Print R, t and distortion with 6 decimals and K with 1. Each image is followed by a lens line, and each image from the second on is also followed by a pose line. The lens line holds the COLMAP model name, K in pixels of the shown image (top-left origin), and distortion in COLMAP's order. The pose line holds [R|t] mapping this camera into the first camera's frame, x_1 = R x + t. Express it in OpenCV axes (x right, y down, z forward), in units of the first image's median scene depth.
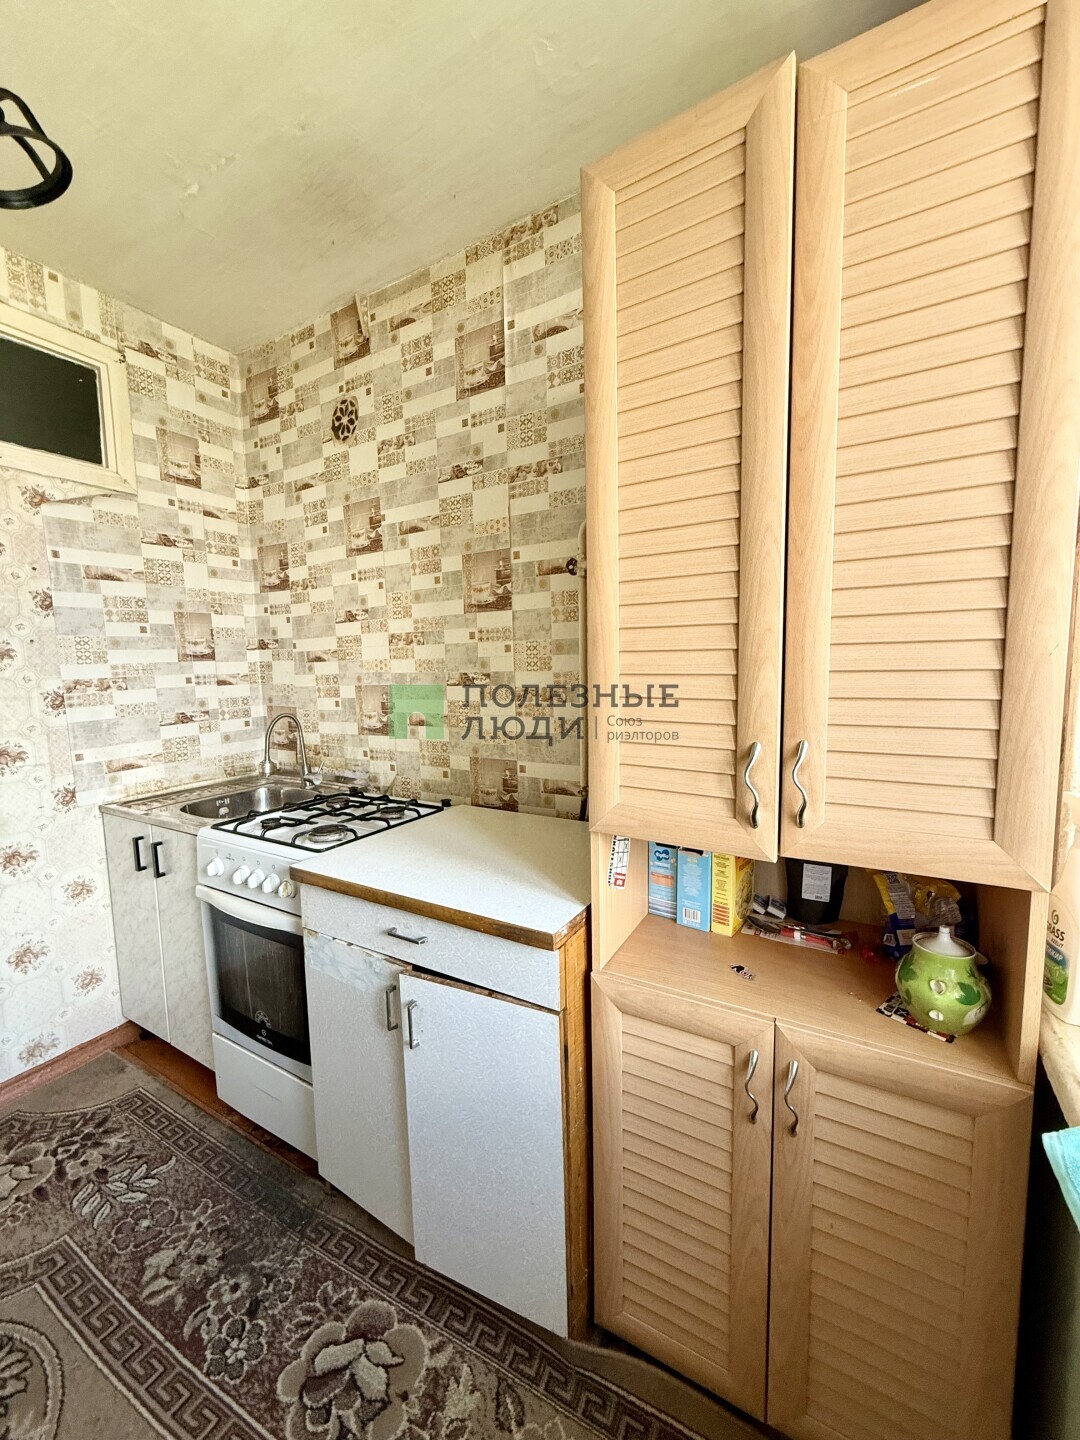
lens RADIAL K [[572.7, 0, 541.8], [0, 572.7, 717.0], [0, 0, 1]] dist [0.000475, 0.000008]
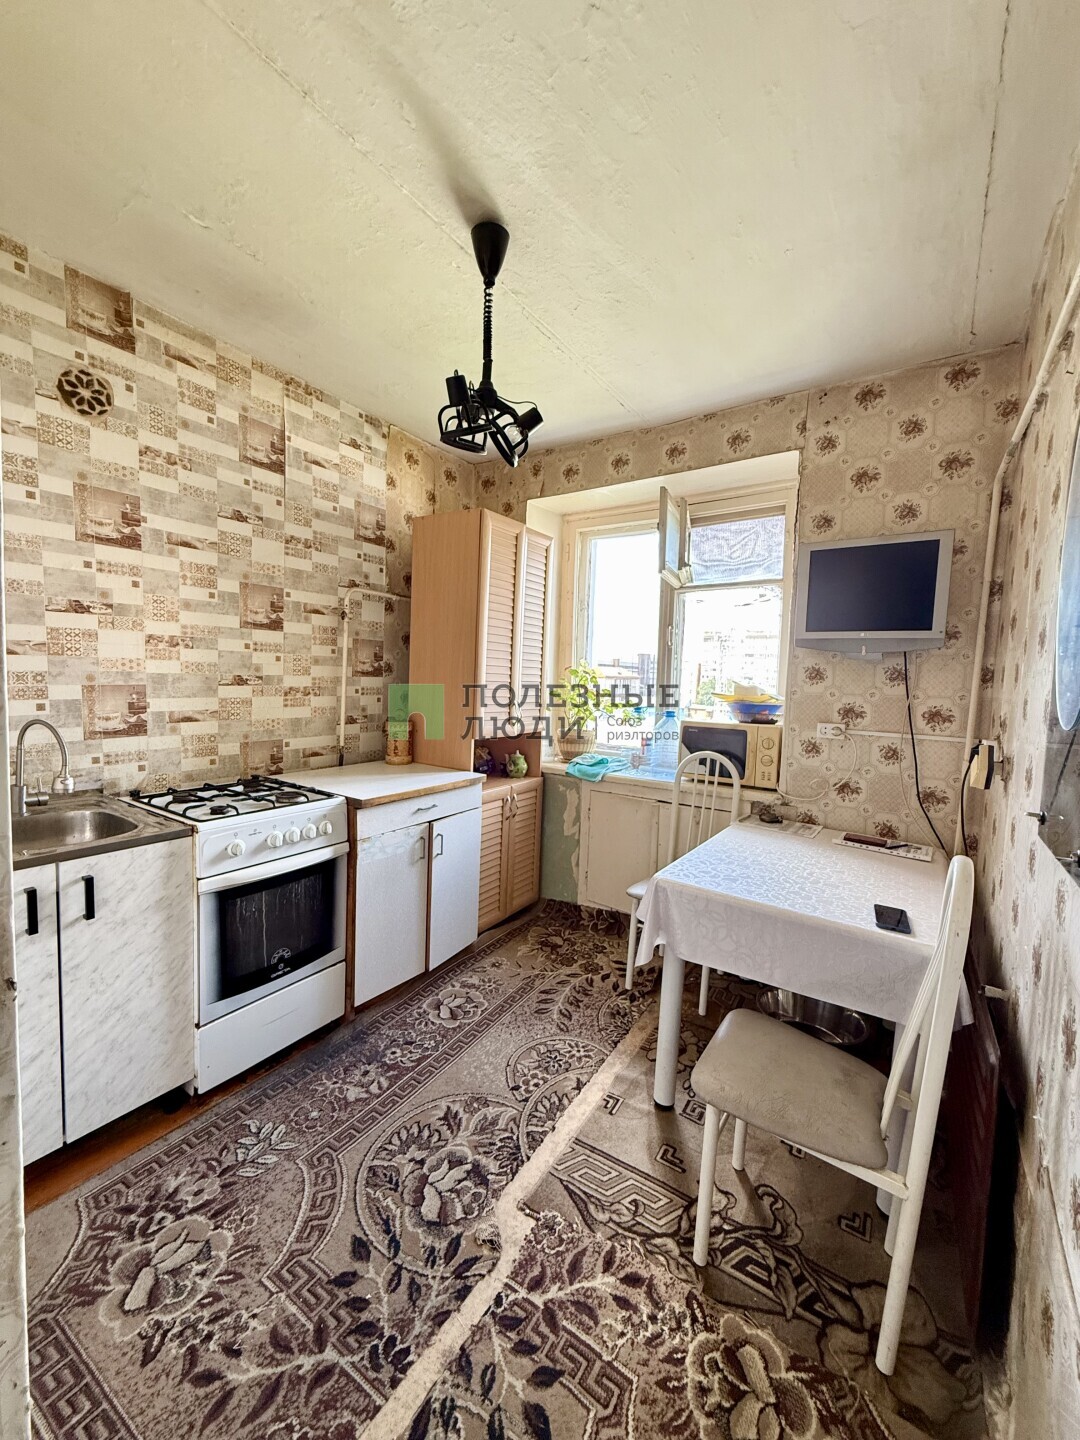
lens RADIAL K [[572.7, 0, 539.3], [0, 572.7, 716.9], [0, 0, 1]] dist [0.000475, 0.000008]
pose [[0.058943, -0.050968, 0.996959, -1.380594], [0.059348, 0.997108, 0.047466, -0.006892], [-0.996496, 0.056370, 0.061798, 0.285246]]
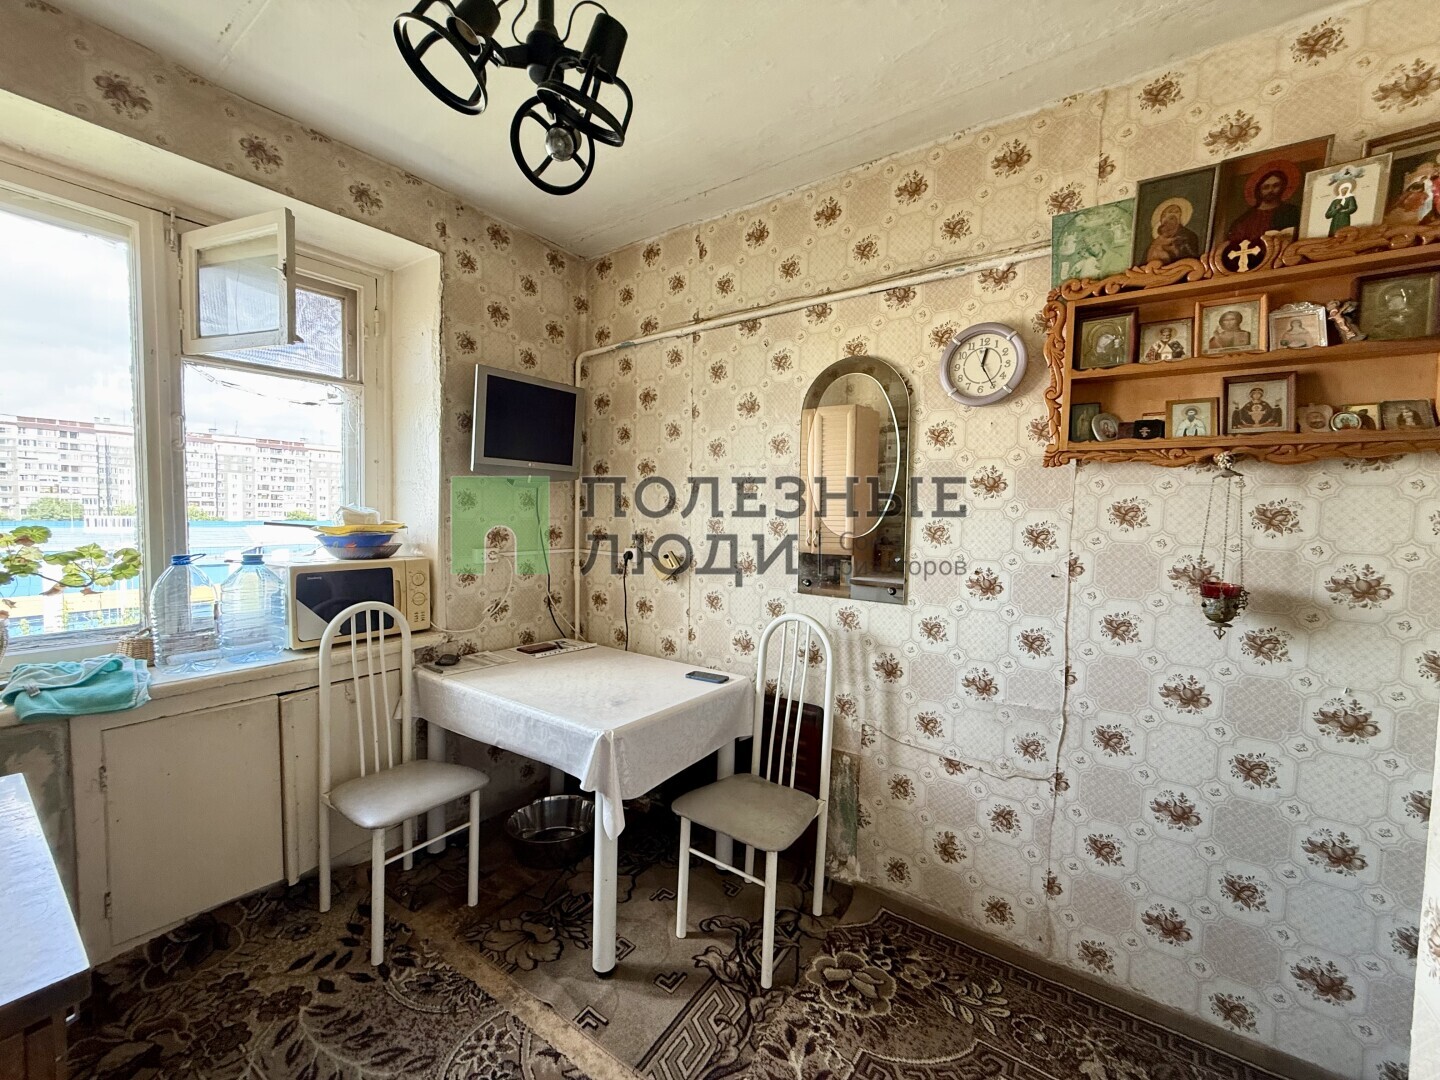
lens RADIAL K [[572.7, 0, 719.8], [0, 572.7, 537.7], [0, 0, 1]] dist [0.000475, 0.000008]
pose [[-0.996540, -0.009360, 0.082592, -0.684600], [0.002285, 0.990178, 0.139795, -0.098140], [-0.083089, 0.139500, -0.986730, 0.956144]]
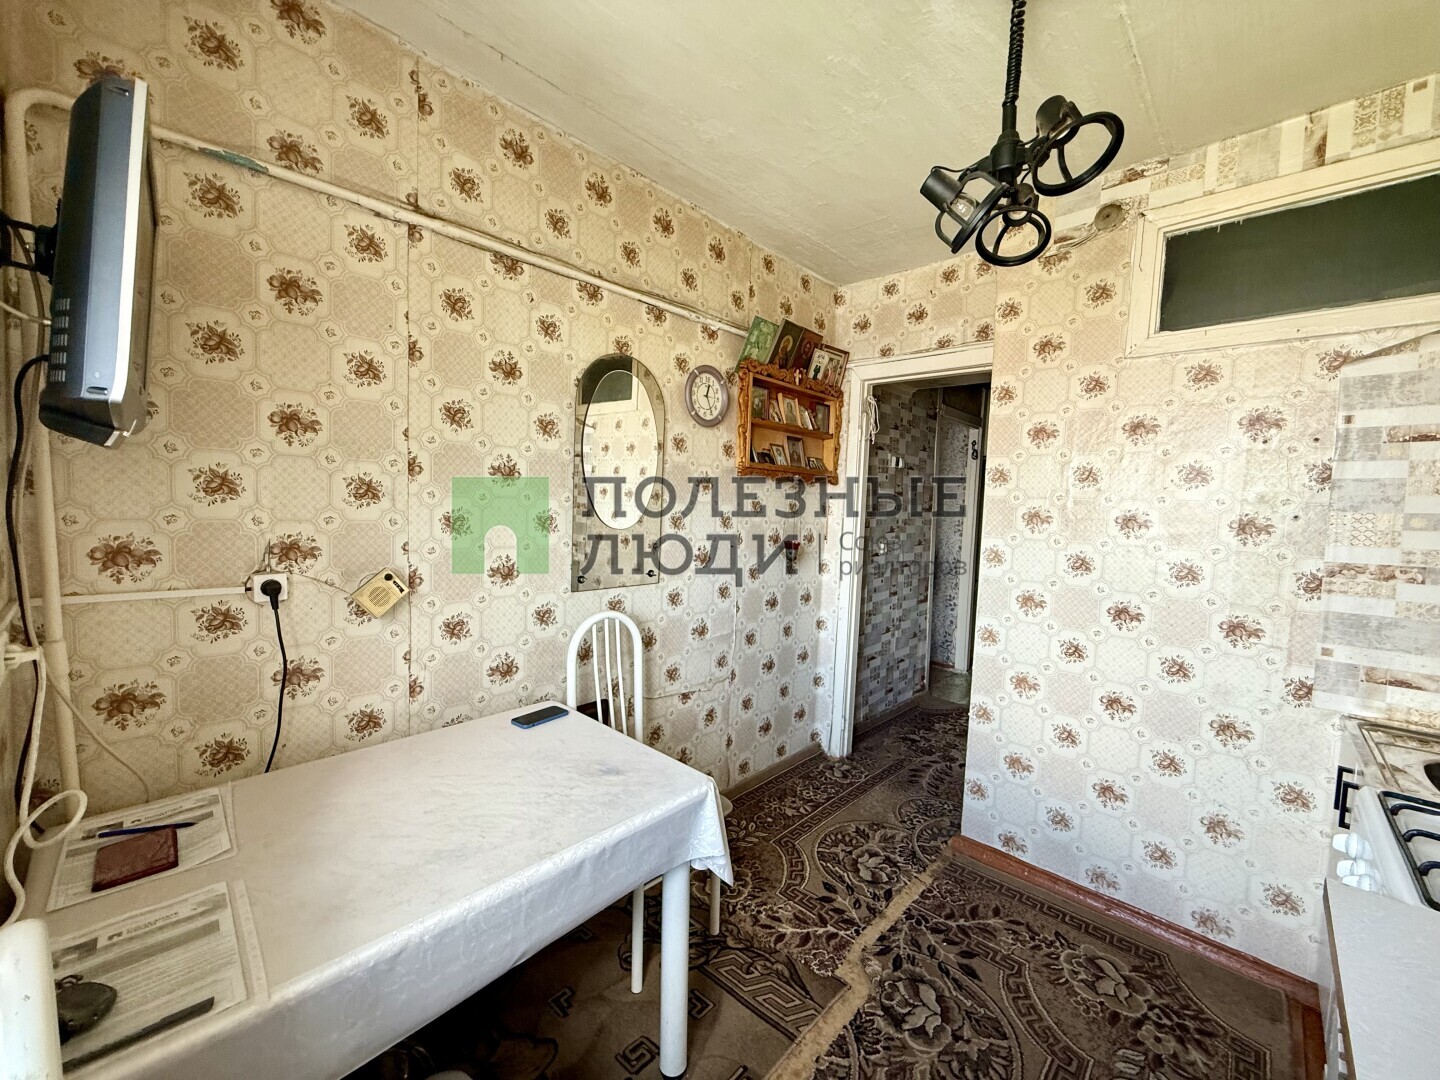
lens RADIAL K [[572.7, 0, 717.3], [0, 572.7, 537.8], [0, 0, 1]] dist [0.000475, 0.000008]
pose [[-0.228677, 0.072913, -0.970768, 0.234210], [-0.129921, 0.985985, 0.104660, -0.072563], [0.964794, 0.150056, -0.216000, 0.285850]]
